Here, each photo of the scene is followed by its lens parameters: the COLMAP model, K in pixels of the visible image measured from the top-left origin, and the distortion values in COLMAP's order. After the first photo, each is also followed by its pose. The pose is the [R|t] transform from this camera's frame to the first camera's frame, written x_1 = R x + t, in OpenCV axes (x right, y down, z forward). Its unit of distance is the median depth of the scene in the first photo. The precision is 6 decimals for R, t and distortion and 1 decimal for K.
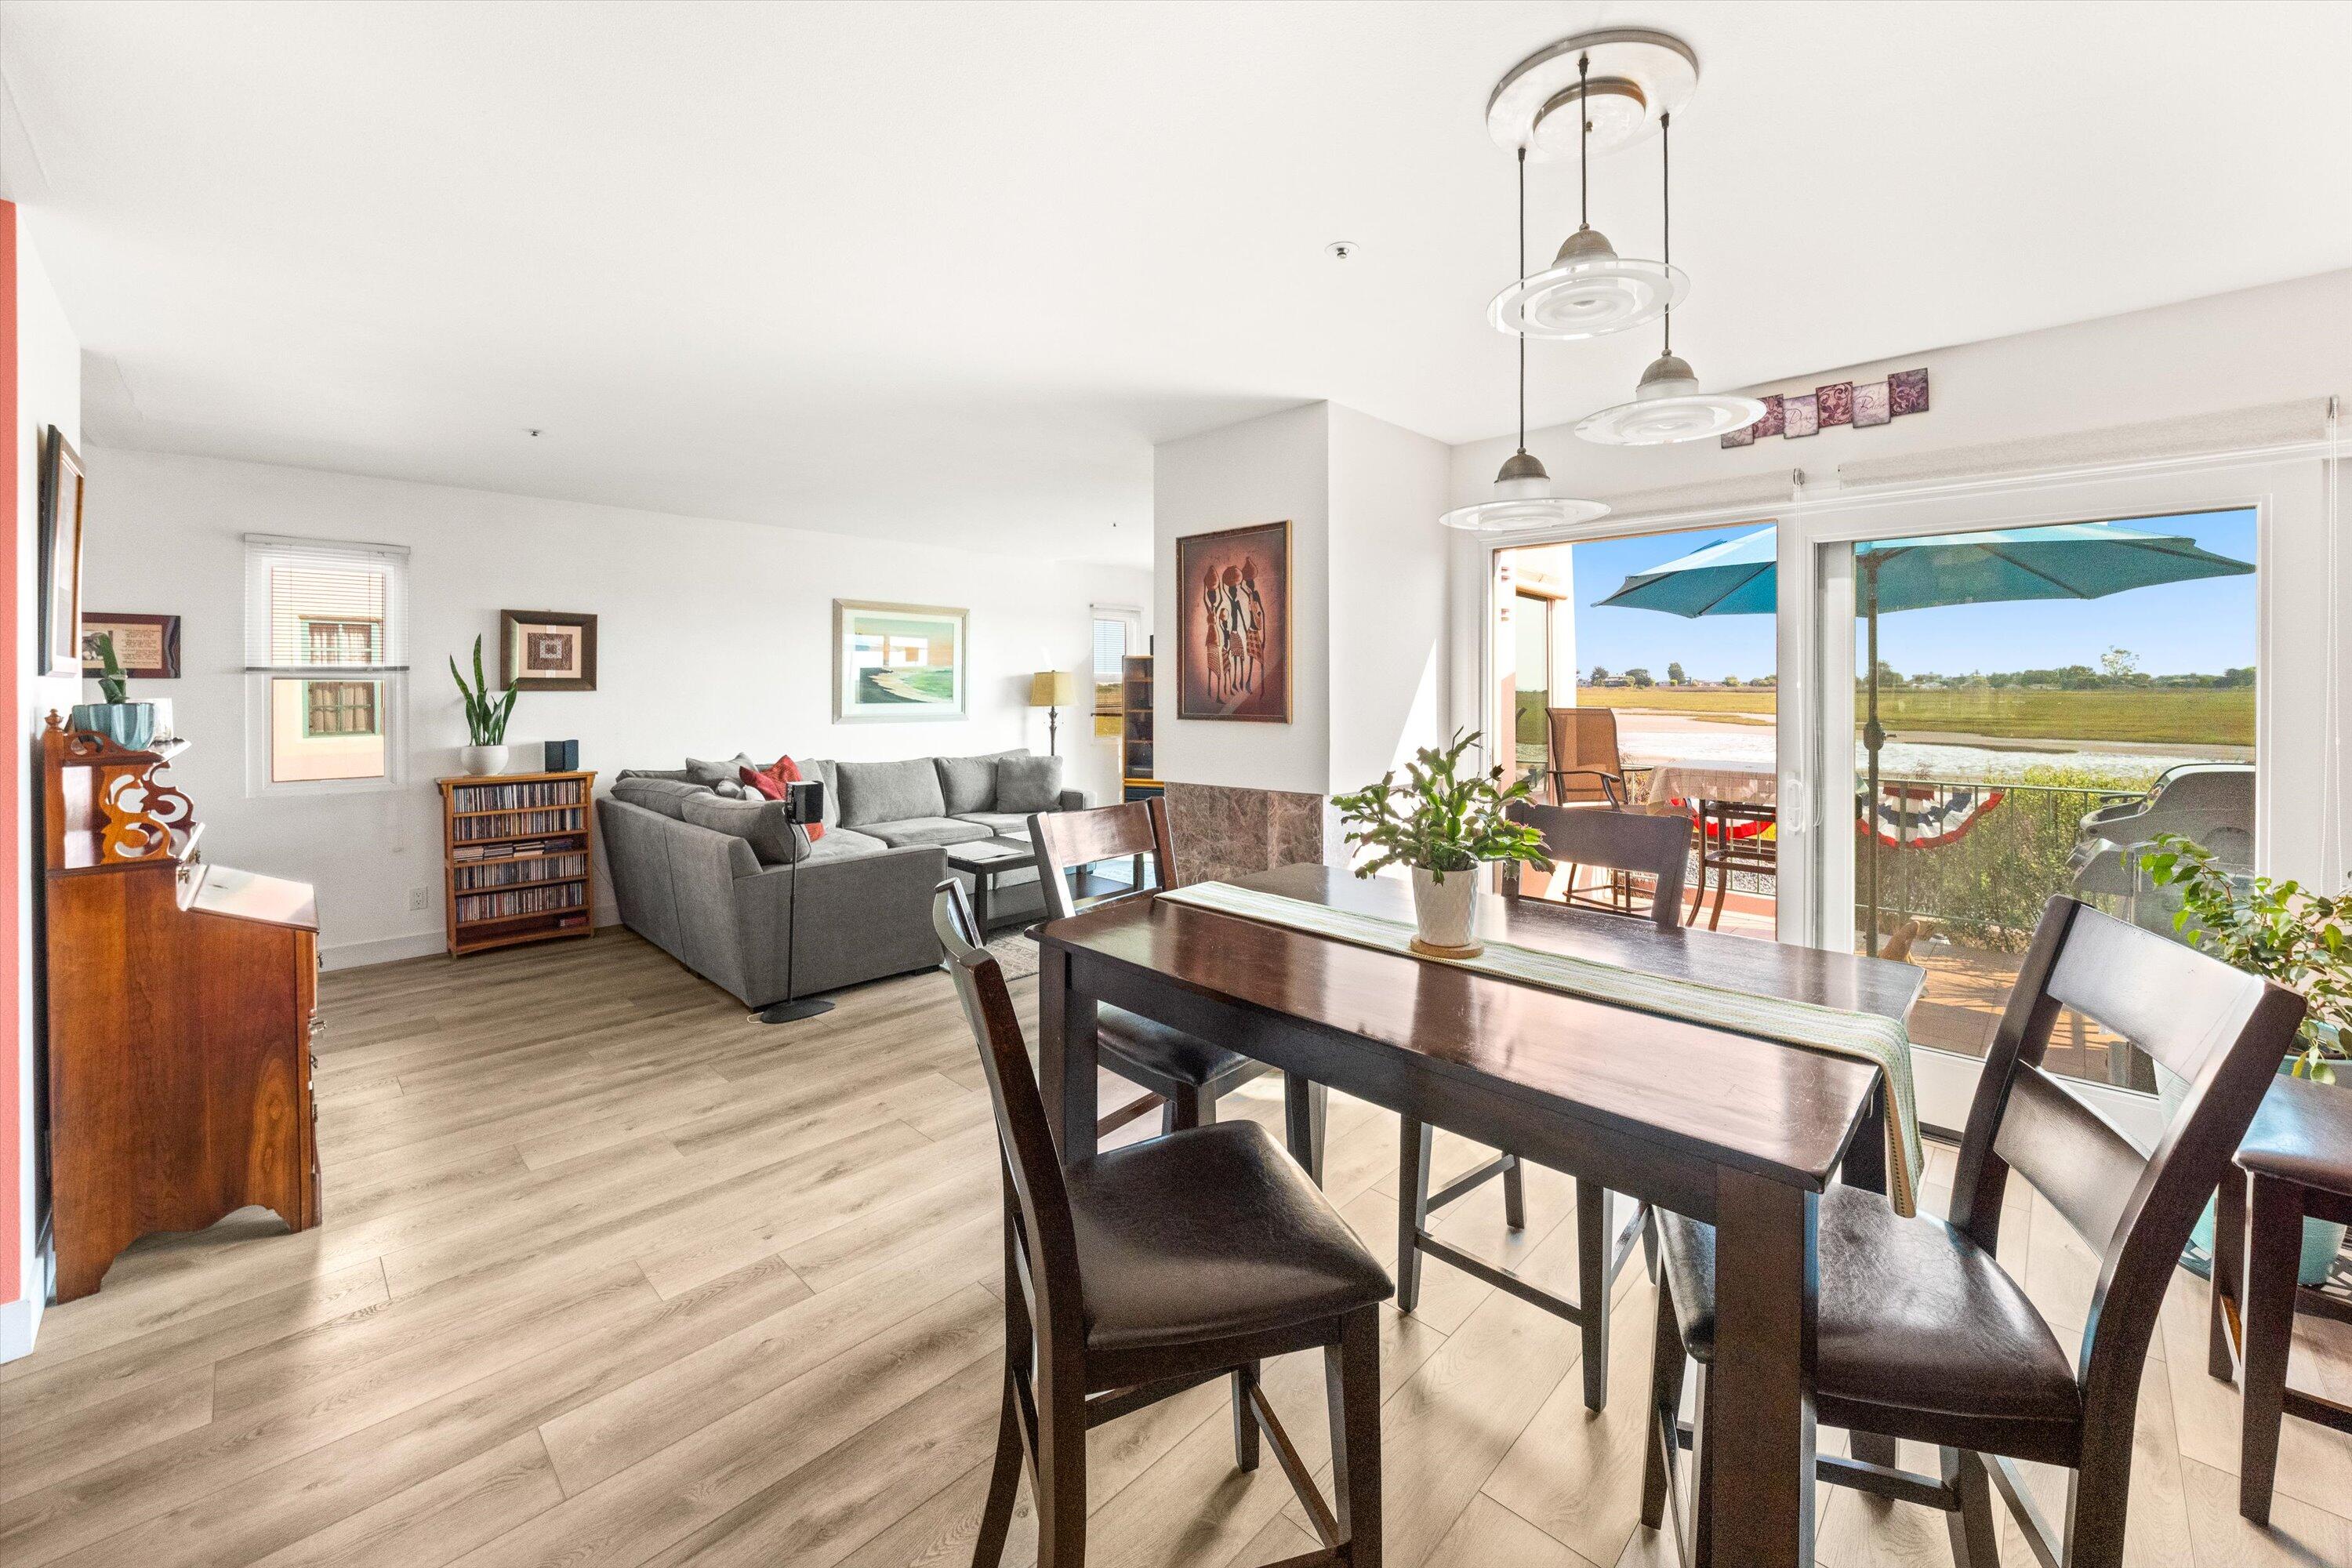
lens RADIAL K [[927.7, 0, 1189.6], [0, 927.7, 683.8], [0, 0, 1]] dist [0.000953, 0.000359]
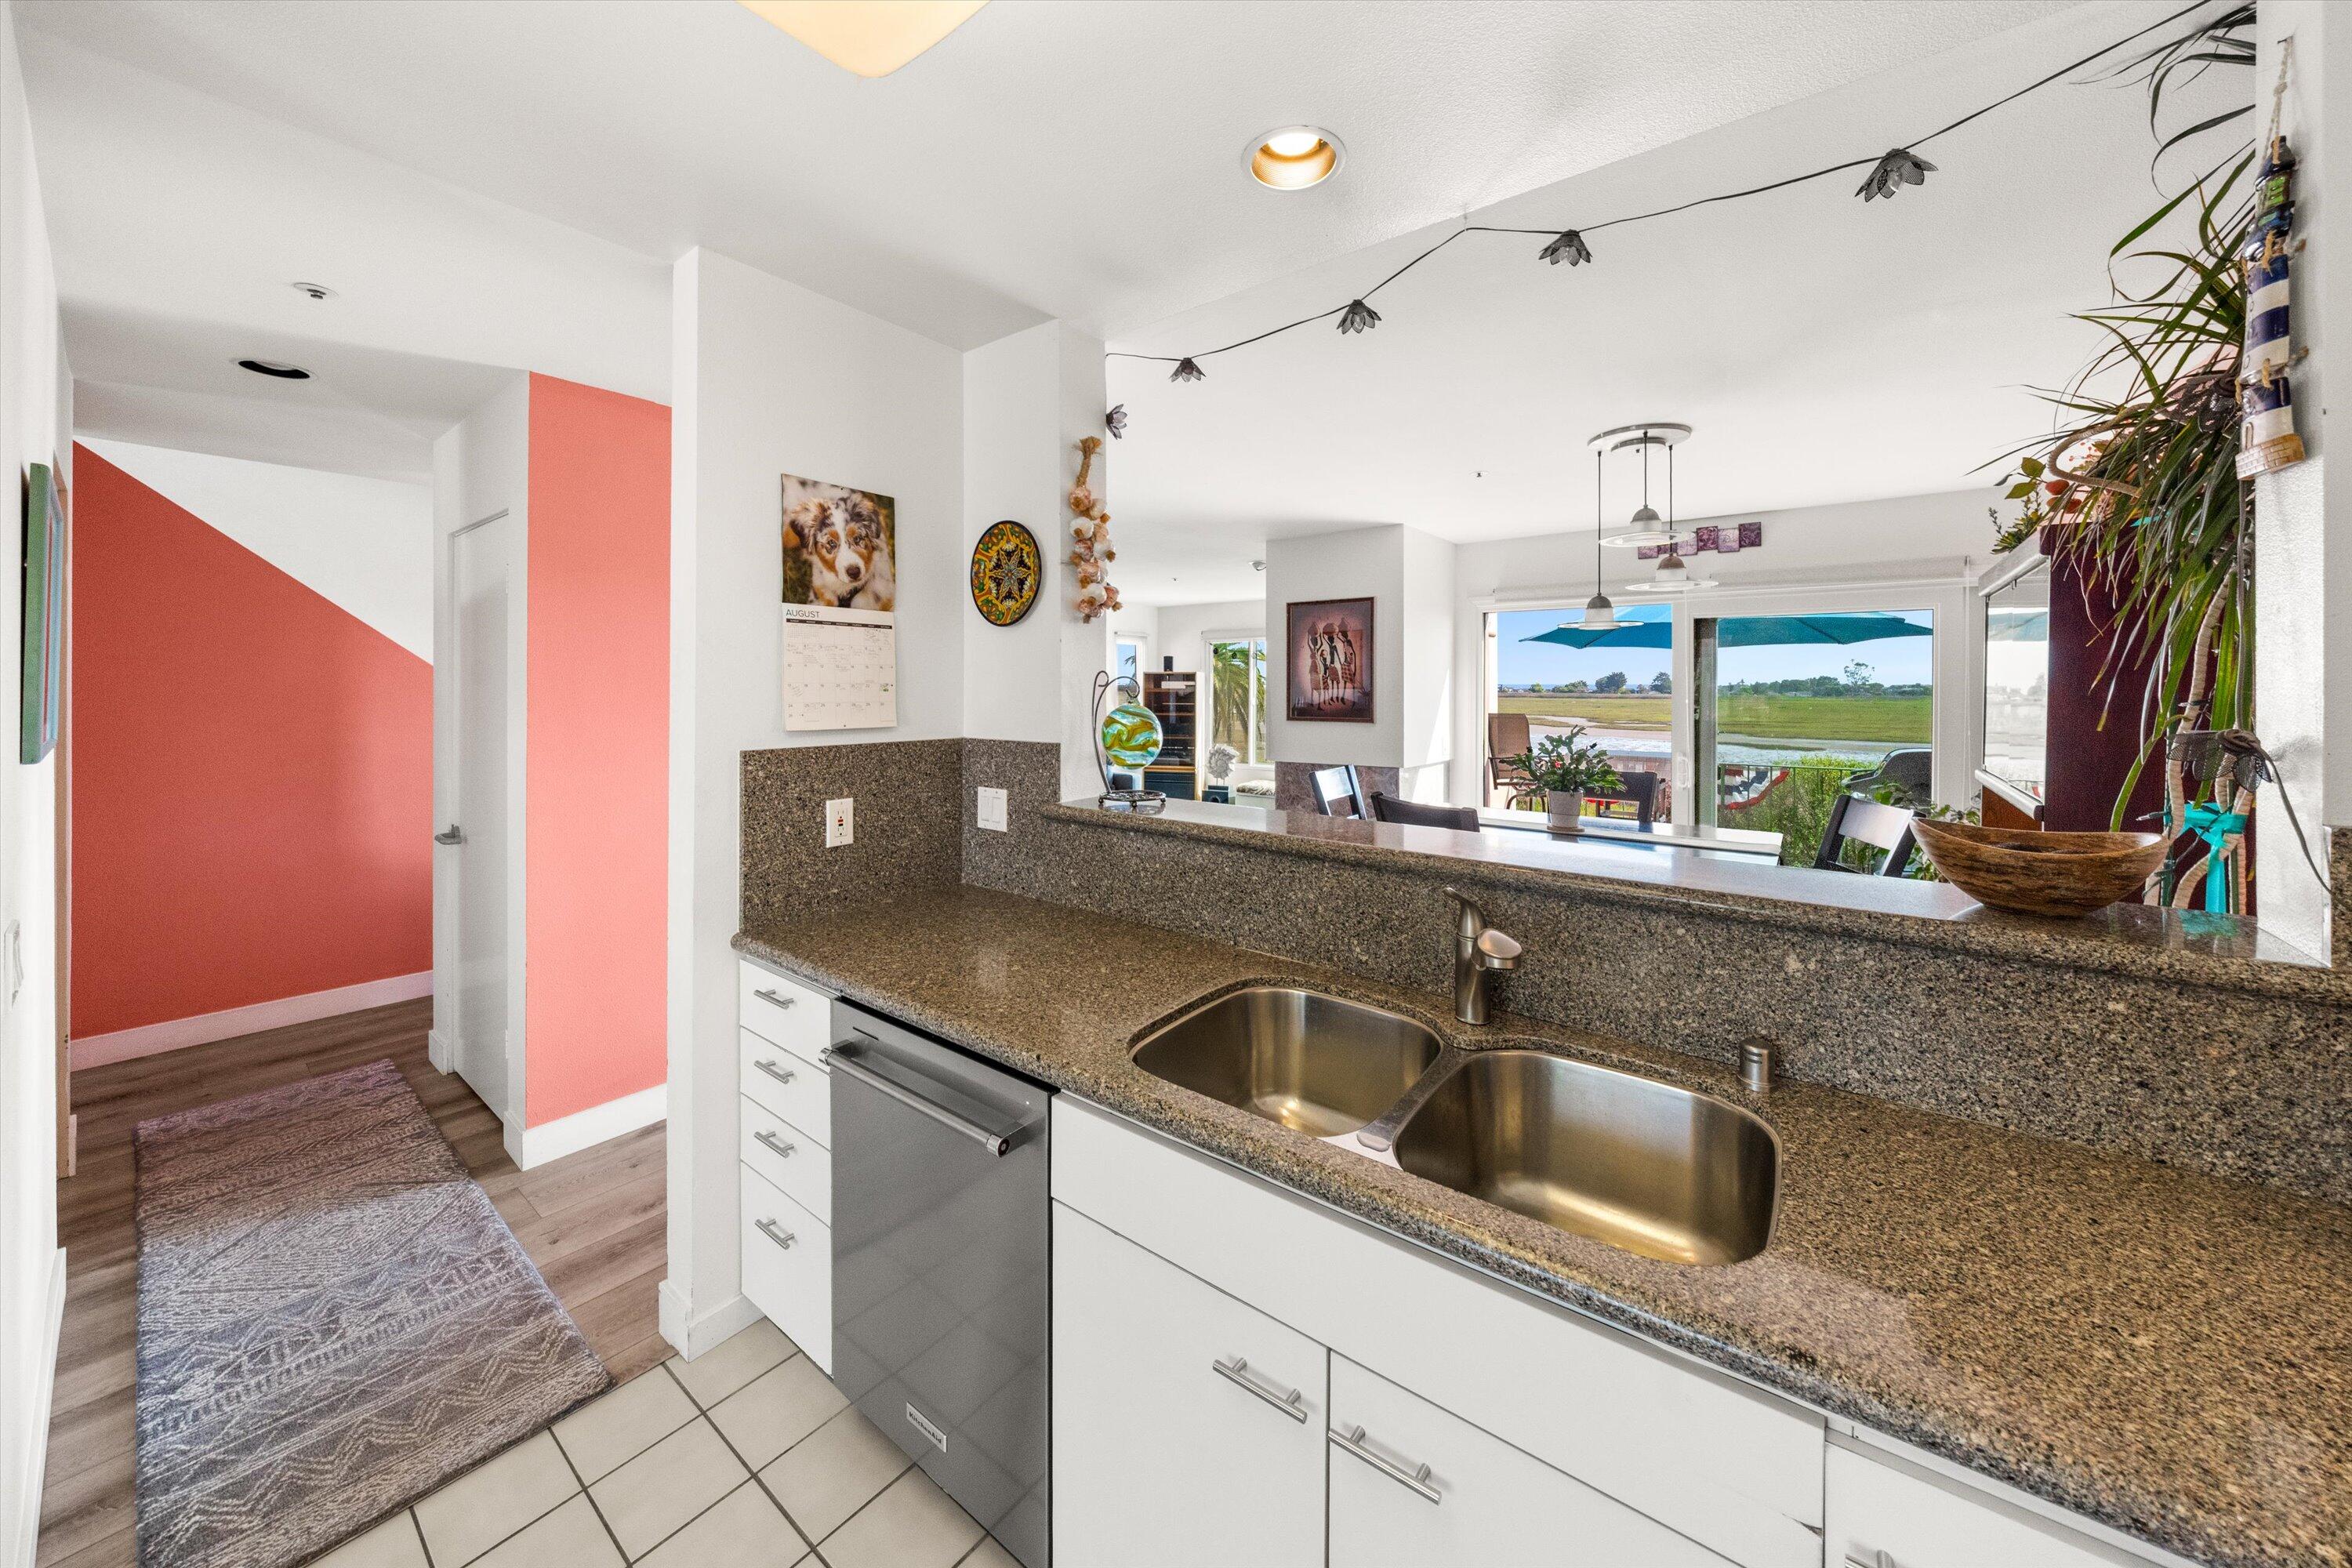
lens RADIAL K [[842.4, 0, 1085.7], [0, 842.4, 684.0], [0, 0, 1]] dist [-0.013621, -0.000176]
pose [[0.999297, 0.004855, 0.037181, -0.428477], [-0.004676, 0.999977, -0.004900, -0.014666], [-0.037204, 0.004723, 0.999297, -0.420795]]
